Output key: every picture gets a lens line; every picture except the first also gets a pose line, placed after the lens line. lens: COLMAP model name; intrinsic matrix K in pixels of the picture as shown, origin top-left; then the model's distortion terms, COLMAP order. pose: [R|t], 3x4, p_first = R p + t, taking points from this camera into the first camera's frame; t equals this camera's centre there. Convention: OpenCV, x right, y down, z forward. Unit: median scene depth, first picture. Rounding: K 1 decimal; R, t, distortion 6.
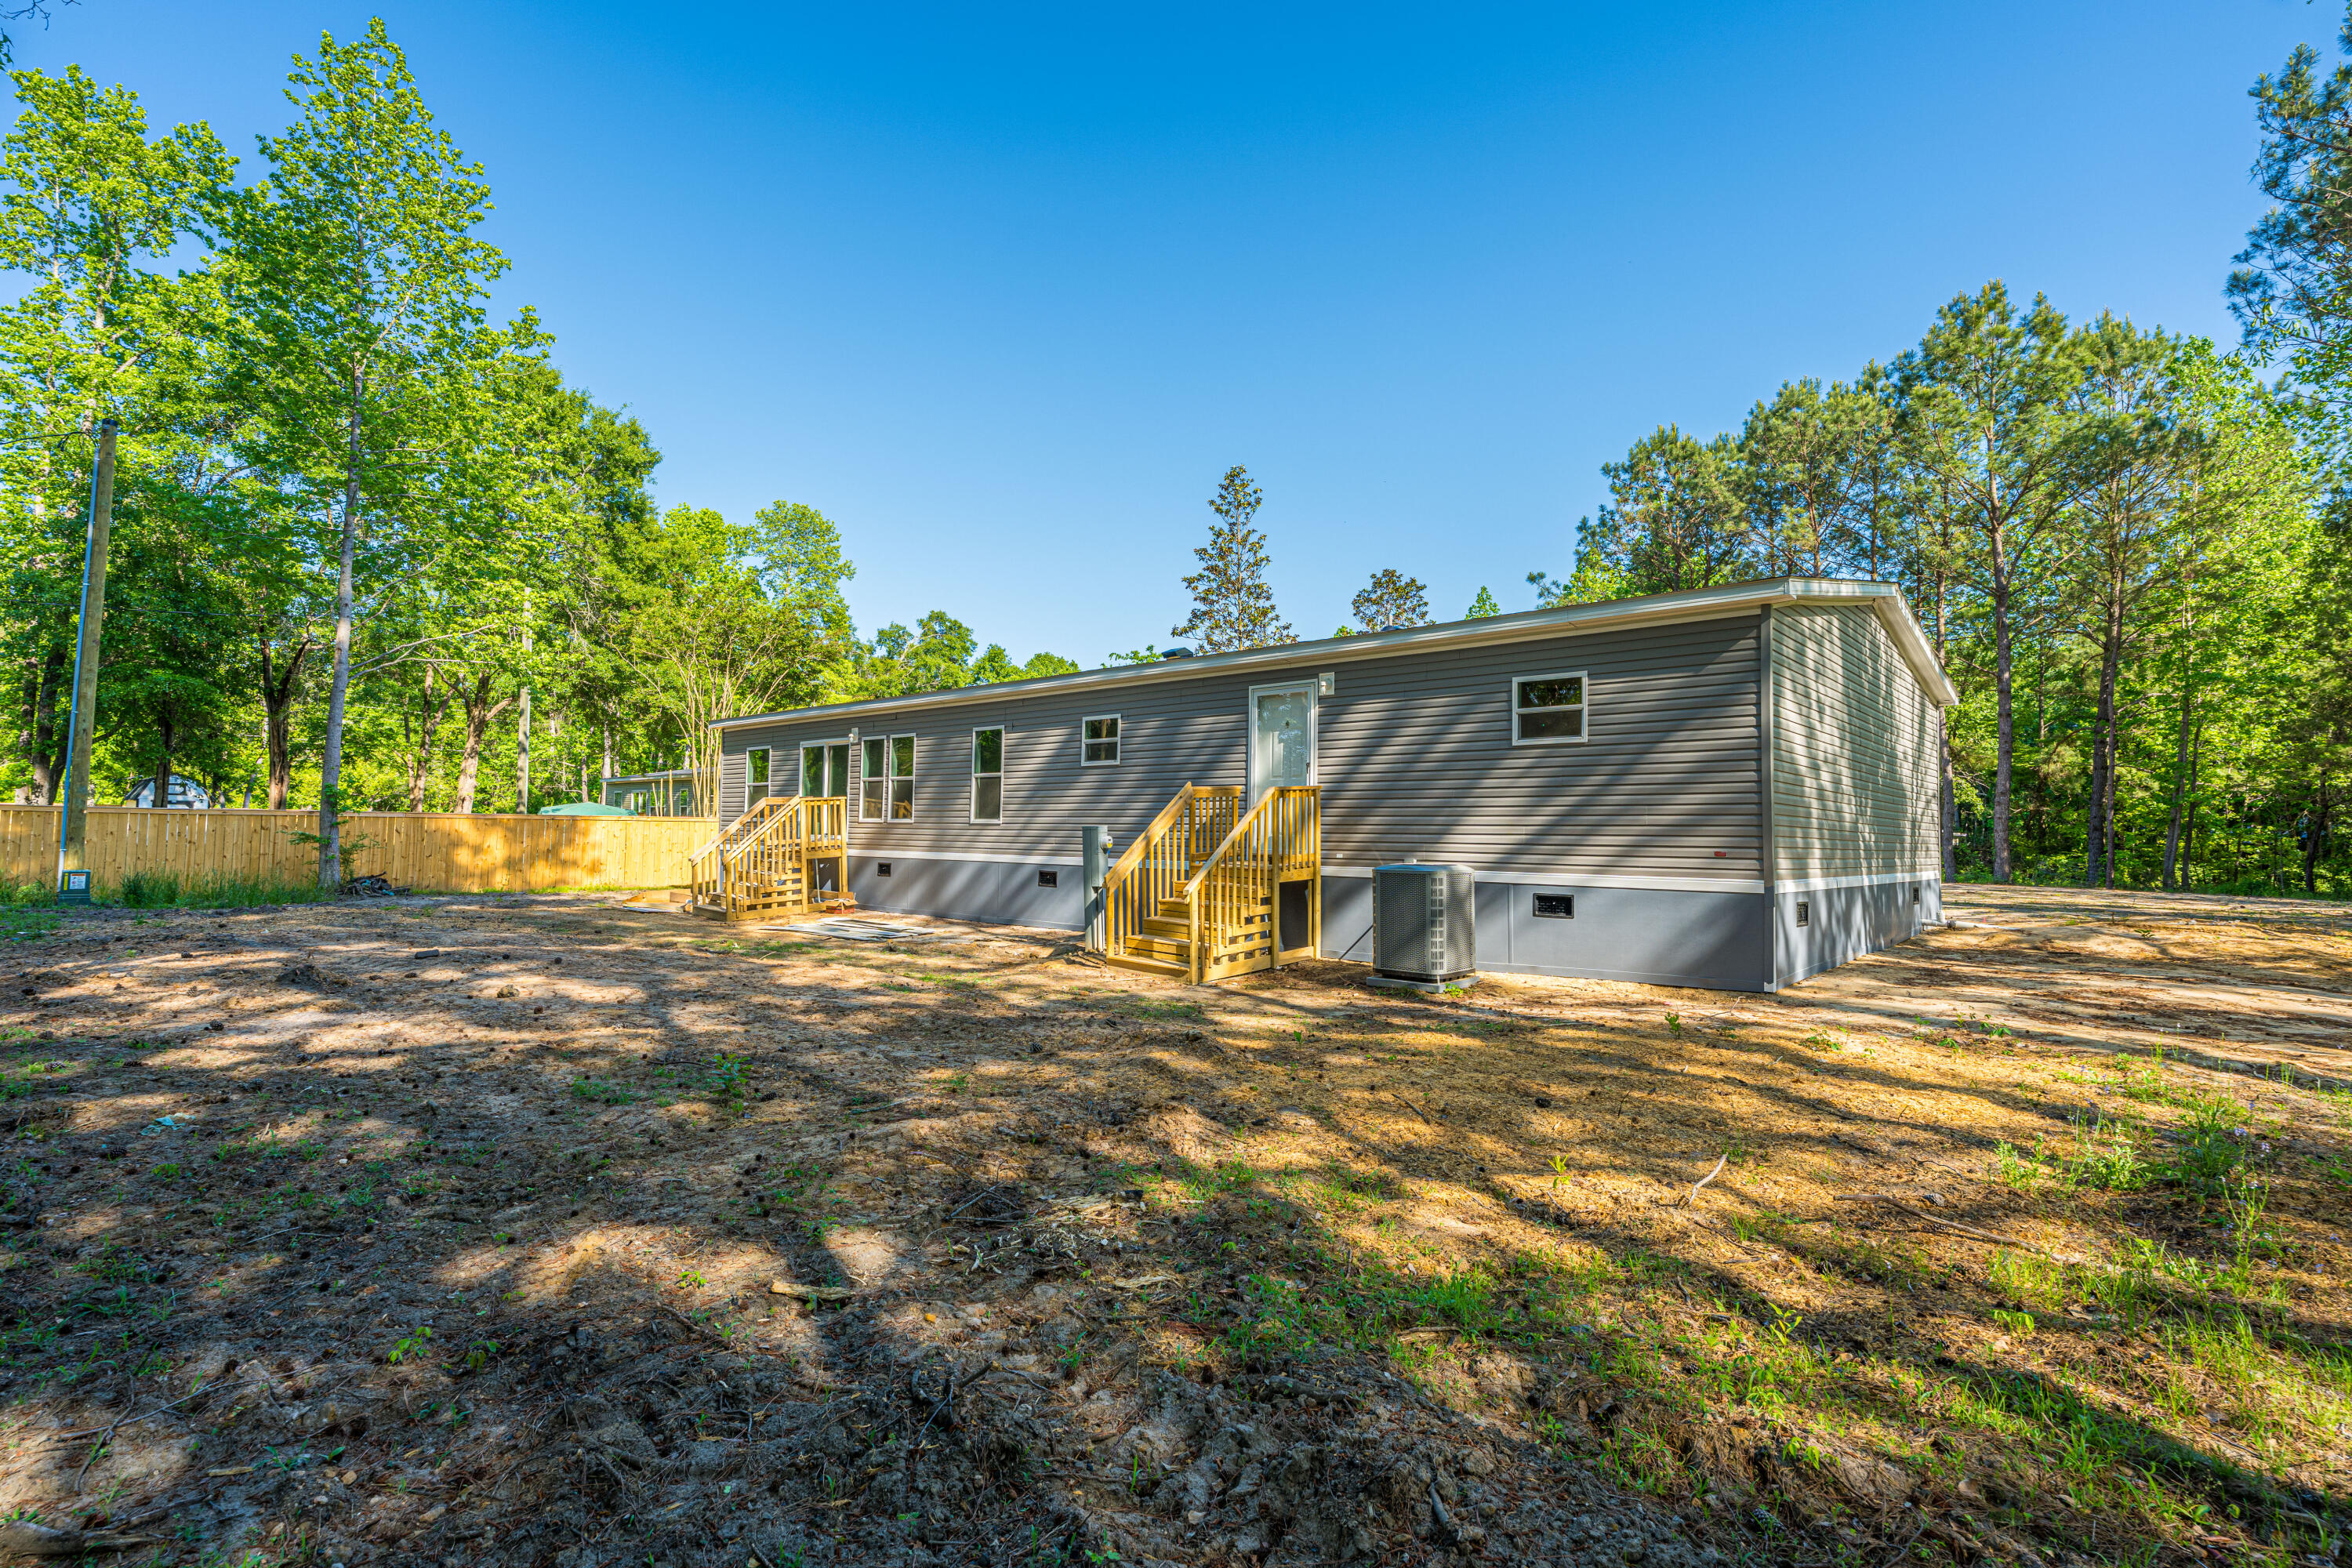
lens RADIAL K [[1102.4, 0, 1173.3], [0, 1102.4, 798.8], [0, 0, 1]] dist [-0.002604, 0.000007]
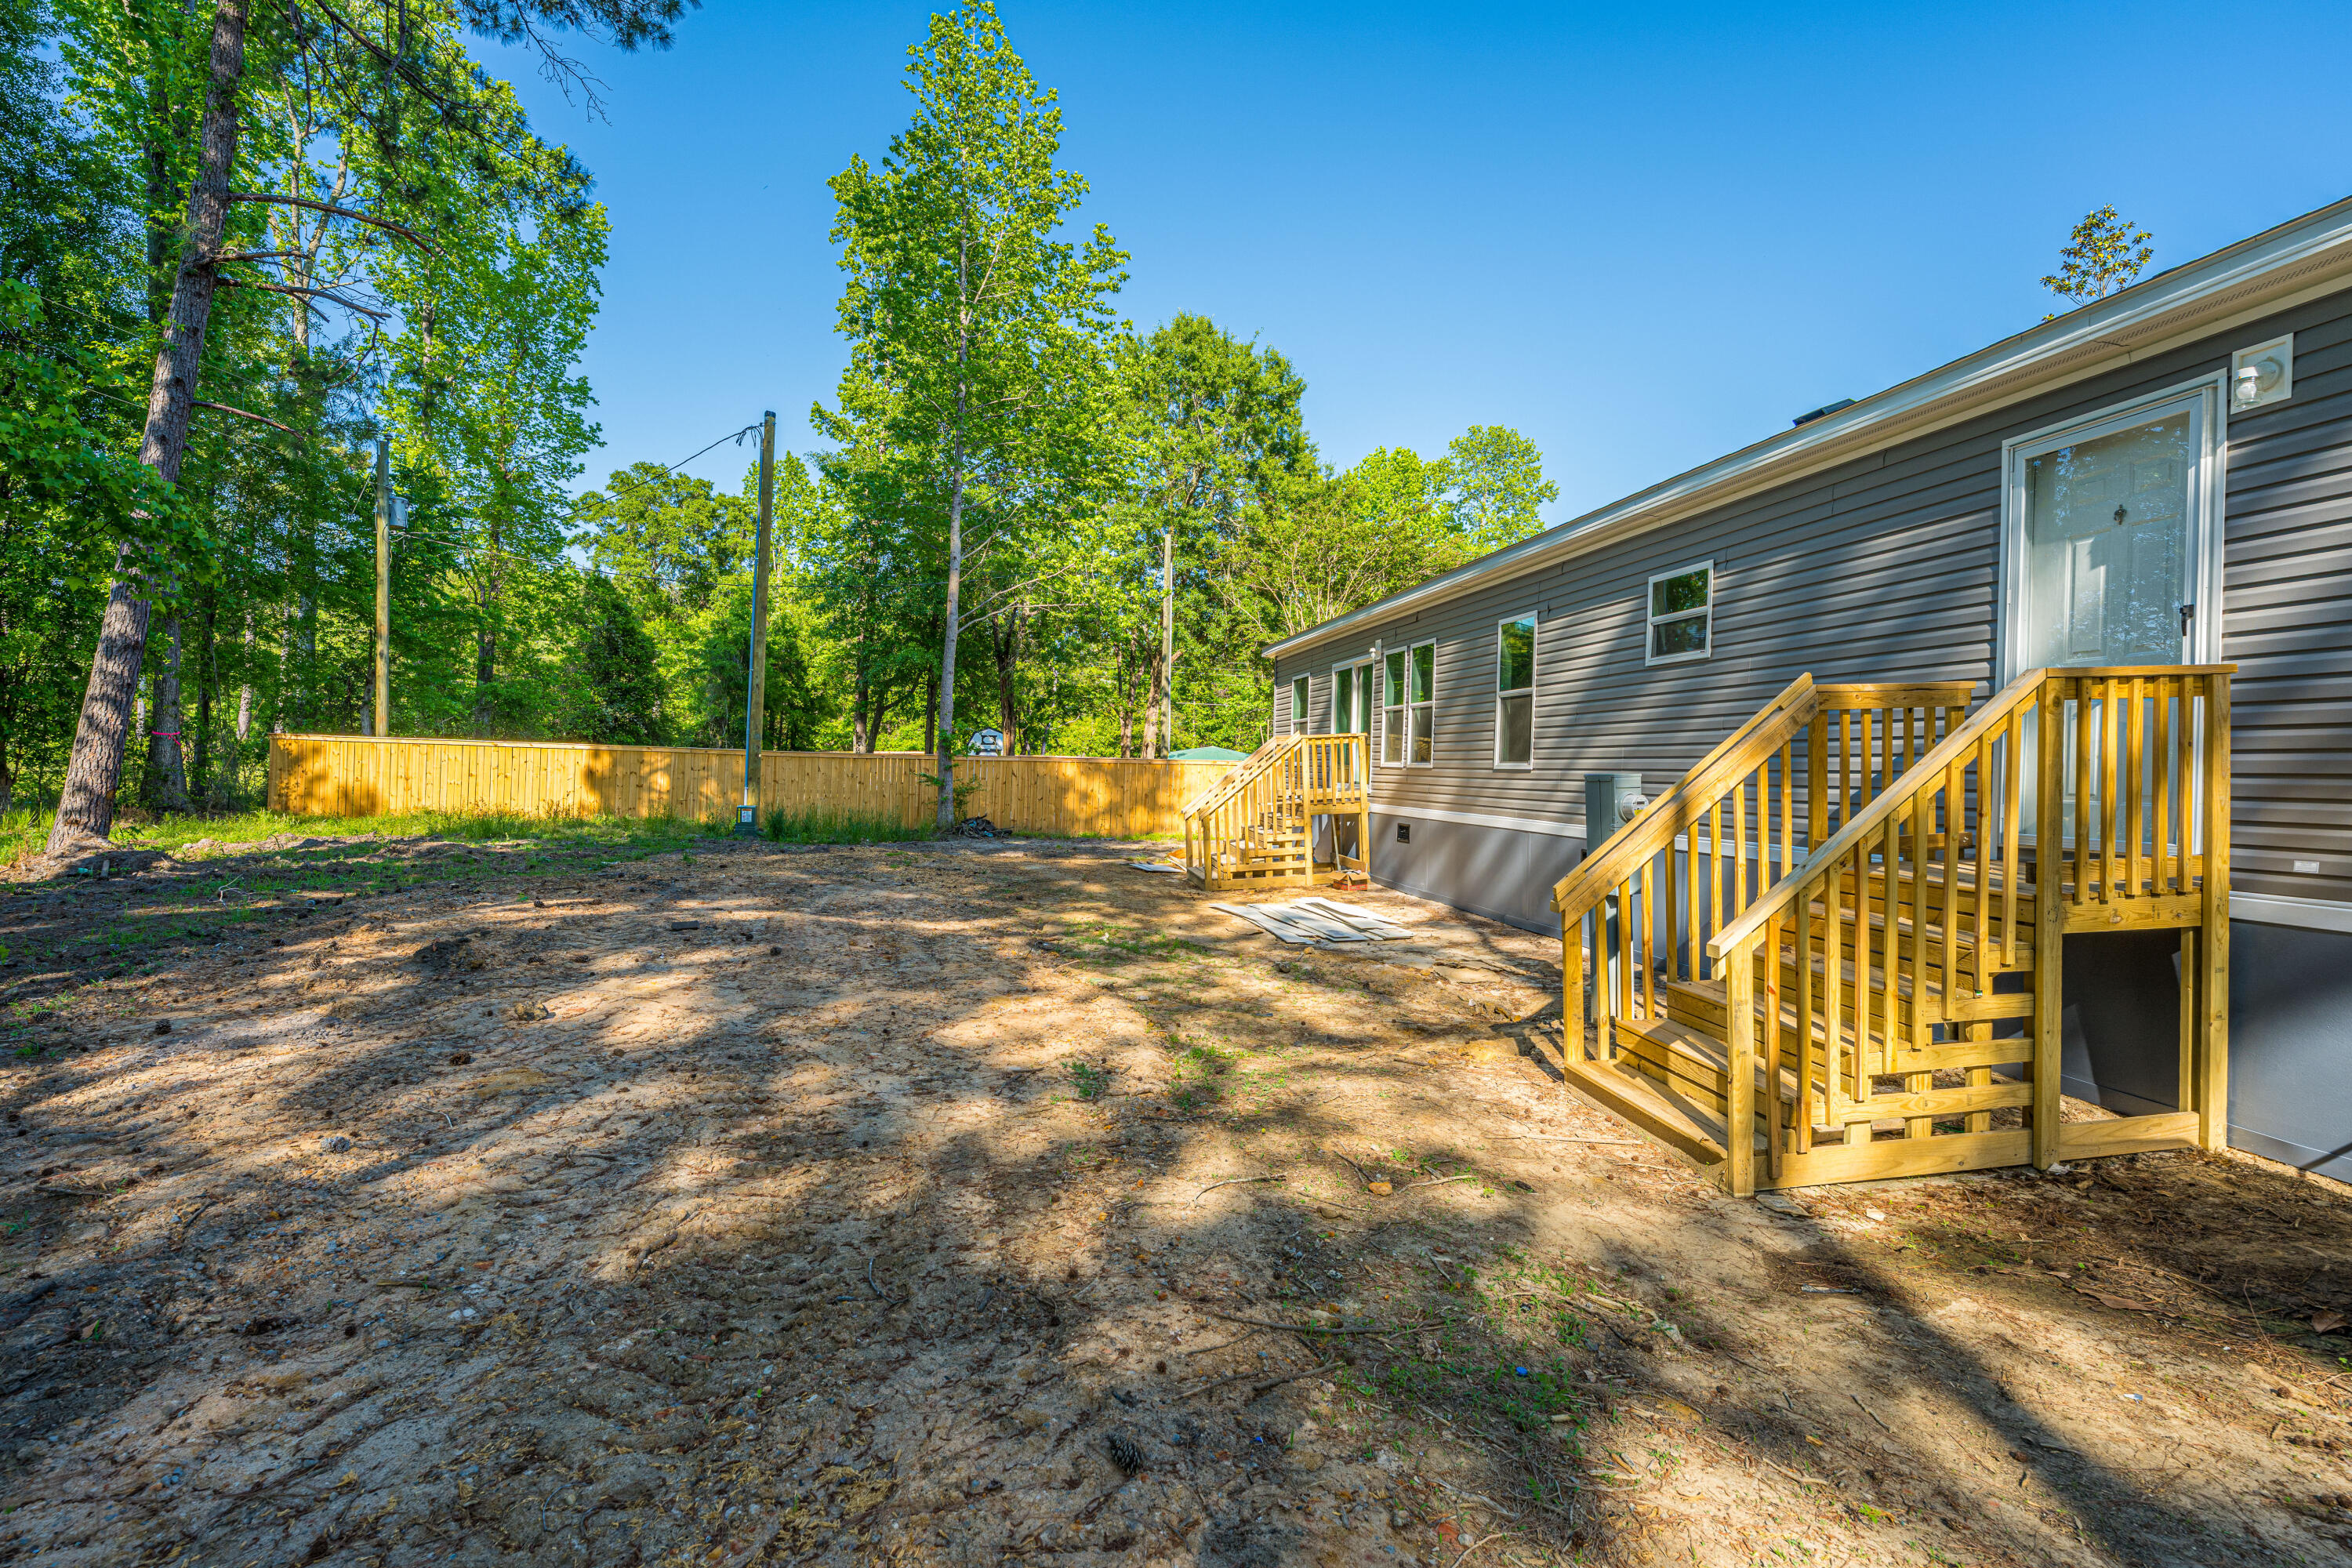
lens RADIAL K [[1102.4, 0, 1158.3], [0, 1102.4, 768.0], [0, 0, 1]] dist [-0.002604, 0.000007]
pose [[0.784713, 0.004694, -0.619841, 0.056118], [0.007434, 0.999828, 0.016983, 0.008709], [0.619814, -0.017935, 0.784544, 0.348114]]
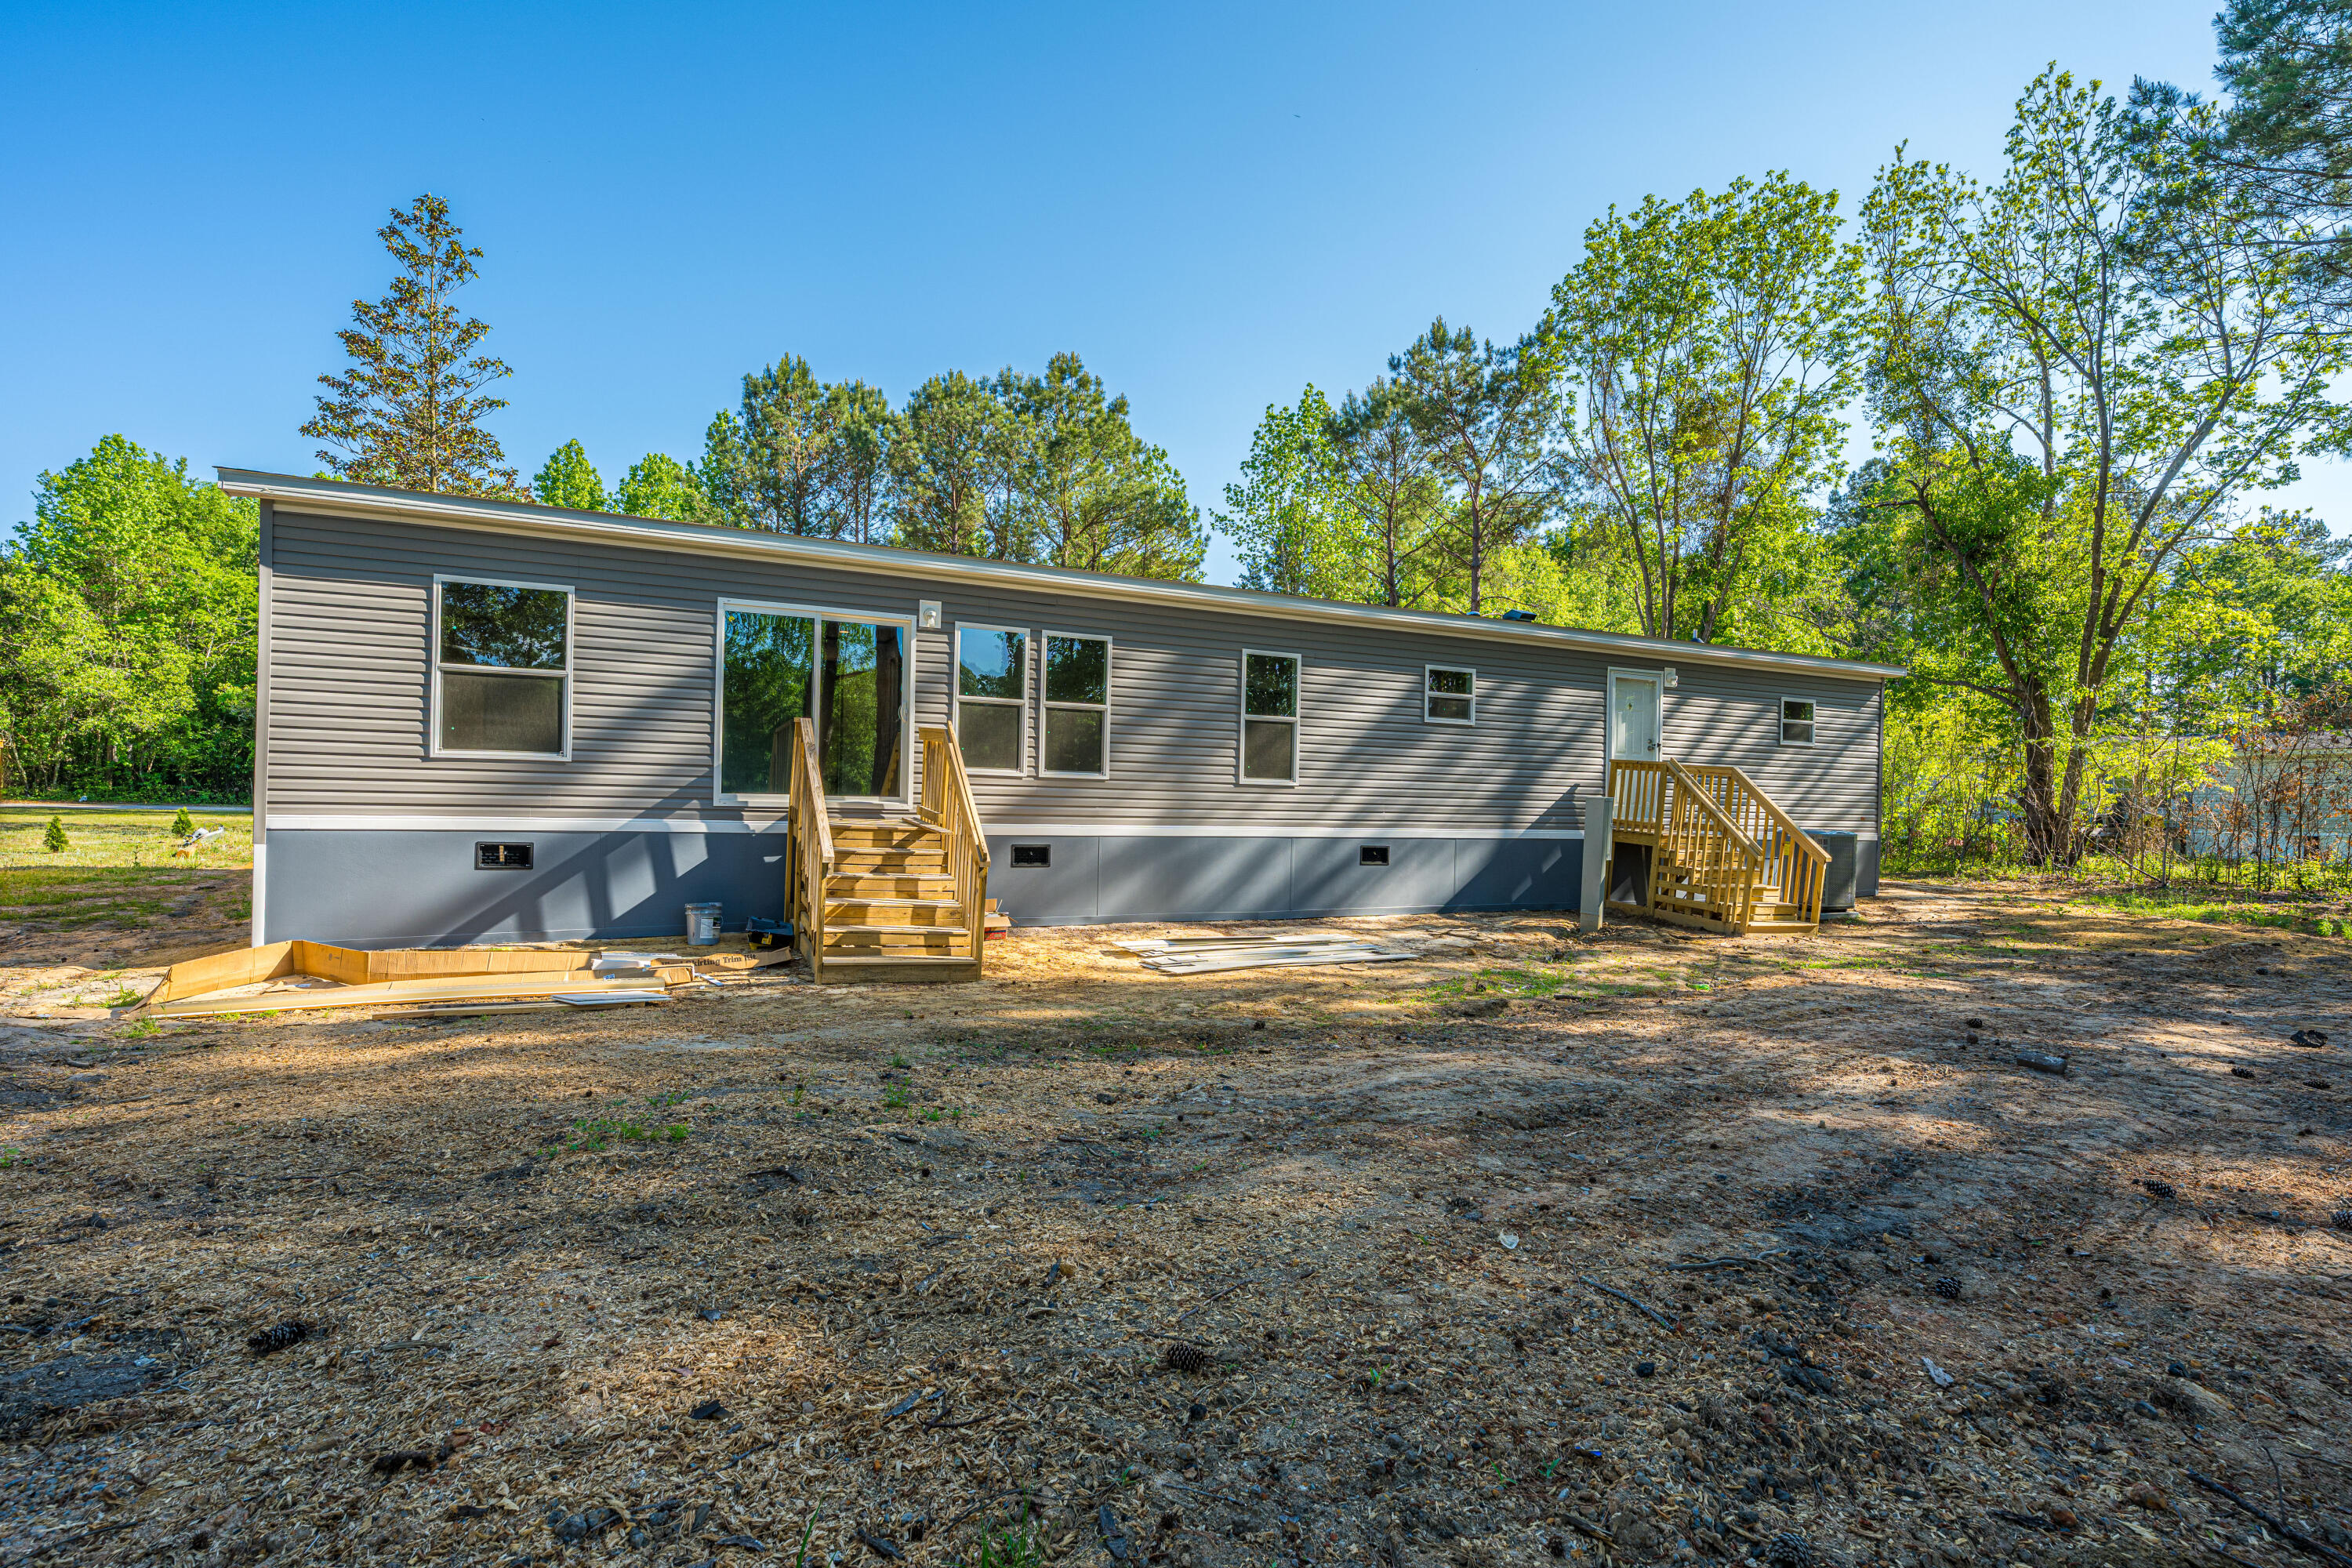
lens RADIAL K [[1102.4, 0, 1180.8], [0, 1102.4, 780.0], [0, 0, 1]] dist [-0.002604, 0.000007]
pose [[0.375453, 0.004414, 0.926831, -0.795167], [-0.052629, 0.998477, 0.016565, 0.009266], [-0.925346, -0.054998, 0.375114, 0.715099]]
